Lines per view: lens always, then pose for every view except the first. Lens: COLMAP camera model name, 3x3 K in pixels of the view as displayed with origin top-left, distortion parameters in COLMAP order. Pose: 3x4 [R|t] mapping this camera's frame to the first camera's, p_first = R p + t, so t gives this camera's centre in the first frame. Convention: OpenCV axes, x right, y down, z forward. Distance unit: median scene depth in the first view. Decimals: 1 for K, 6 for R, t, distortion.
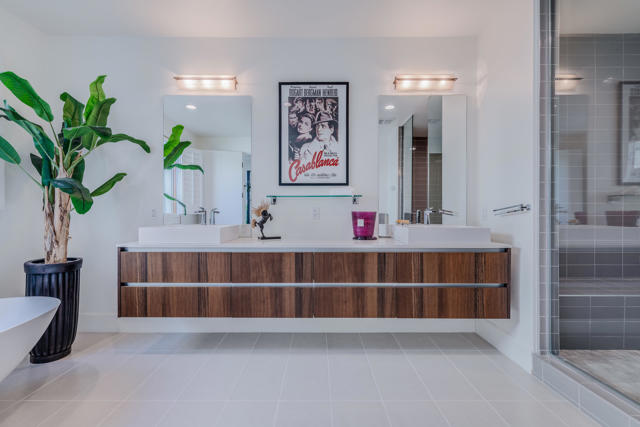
lens RADIAL K [[290.1, 0, 320.0], [0, 290.1, 213.5], [0, 0, 1]] dist [-0.000074, -0.000101]
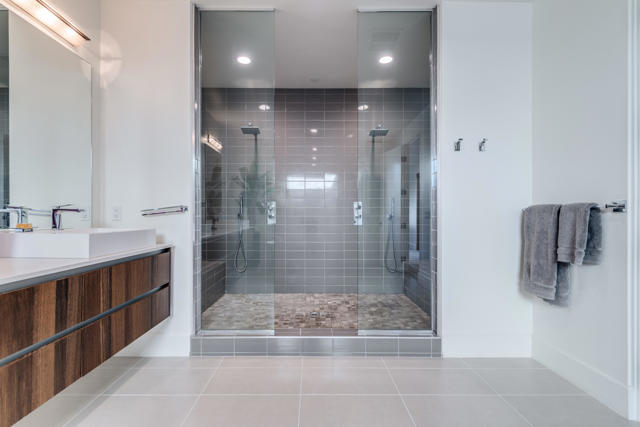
lens RADIAL K [[290.1, 0, 320.0], [0, 290.1, 213.5], [0, 0, 1]] dist [-0.000074, -0.000101]
pose [[-0.035286, 0.004905, 0.999365, -0.394997], [-0.002308, 0.999985, -0.004990, 0.002465], [-0.999375, -0.002482, -0.035274, 0.500150]]
